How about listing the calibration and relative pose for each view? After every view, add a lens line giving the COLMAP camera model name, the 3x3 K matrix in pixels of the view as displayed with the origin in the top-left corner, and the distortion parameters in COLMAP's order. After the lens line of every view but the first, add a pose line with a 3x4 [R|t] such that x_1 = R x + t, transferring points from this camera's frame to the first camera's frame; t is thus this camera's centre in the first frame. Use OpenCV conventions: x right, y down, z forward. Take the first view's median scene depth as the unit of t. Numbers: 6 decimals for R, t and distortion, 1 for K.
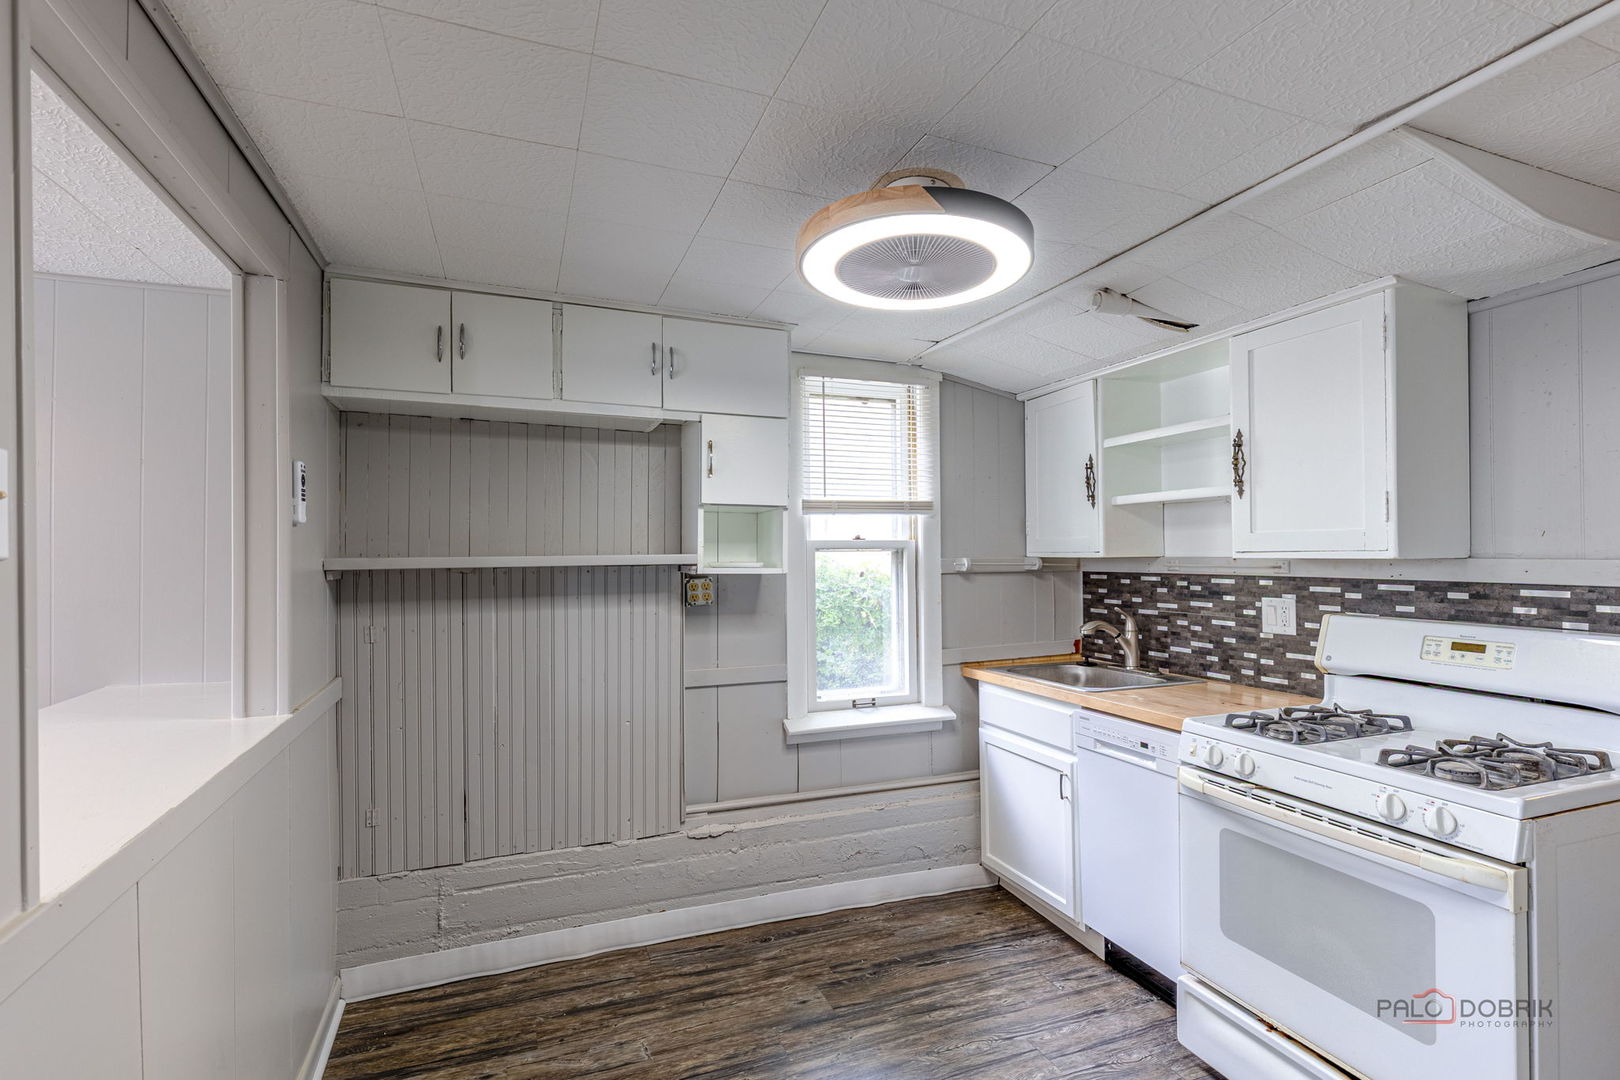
lens RADIAL K [[753.4, 0, 803.0], [0, 753.4, 557.7], [0, 0, 1]] dist [-0.001510, -0.000557]
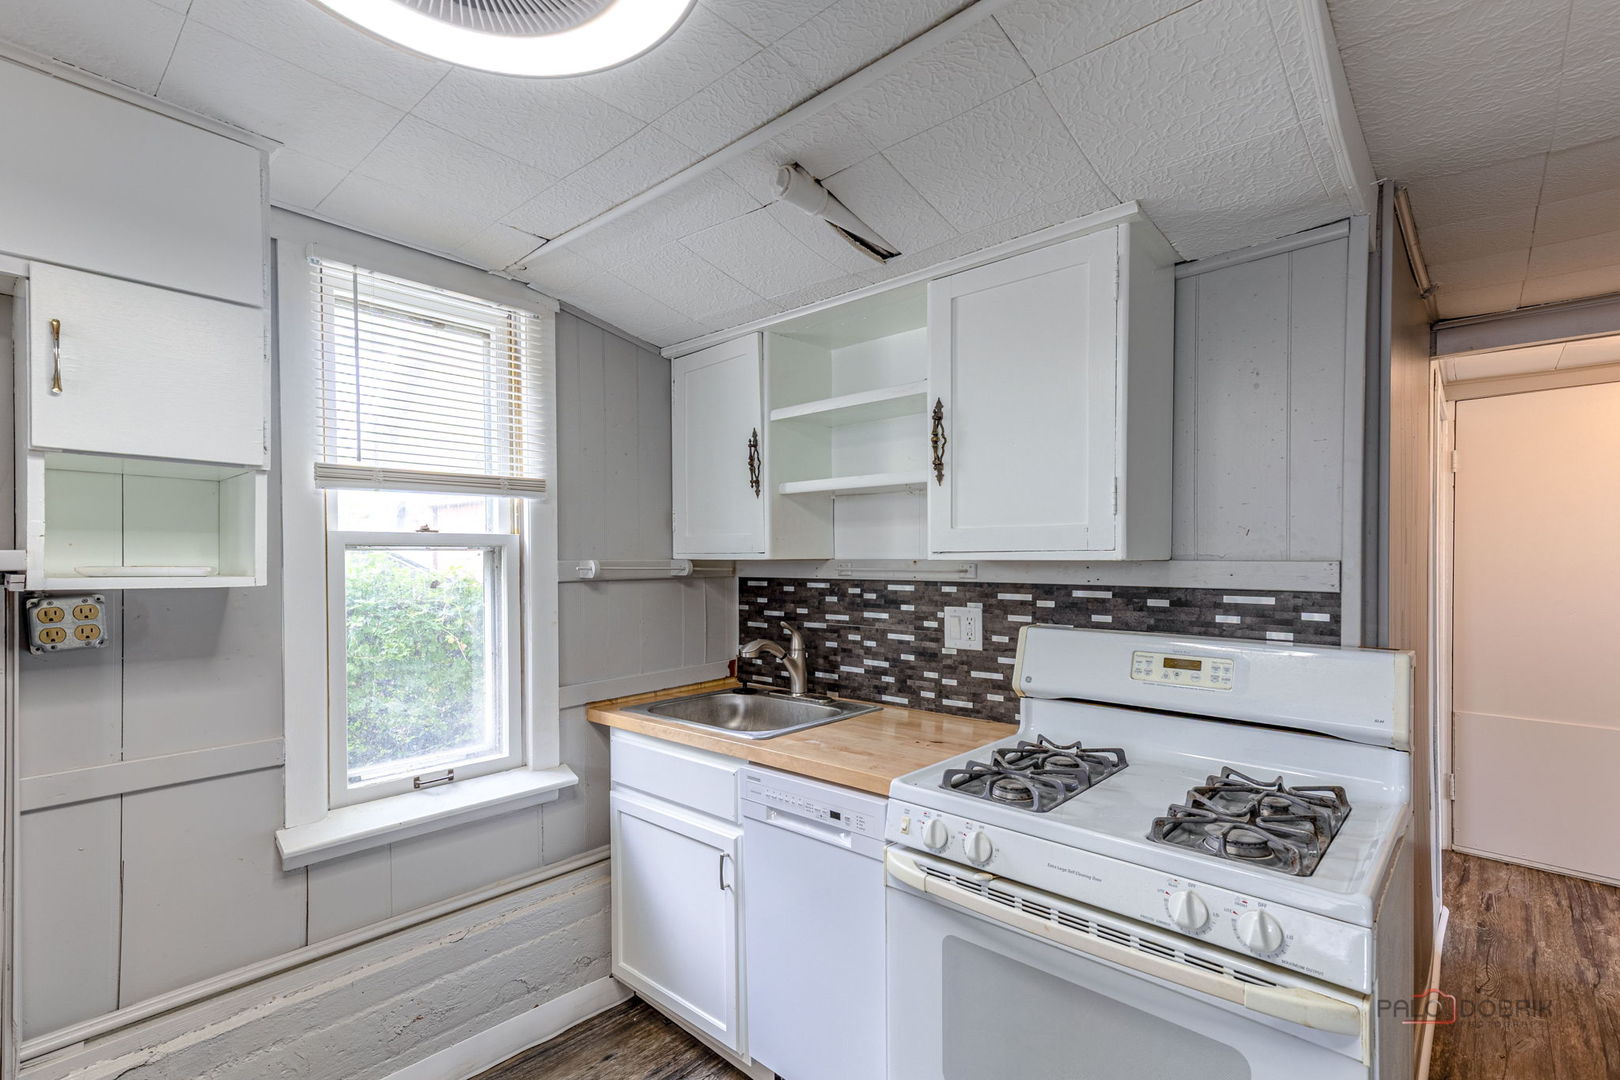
lens RADIAL K [[753.7, 0, 804.9], [0, 753.7, 555.0], [0, 0, 1]] dist [0.031029, -0.000069]
pose [[0.889262, 0.005236, 0.457369, 0.069525], [-0.000912, 0.999953, -0.009674, 0.002440], [-0.457398, 0.008186, 0.889224, 0.278778]]
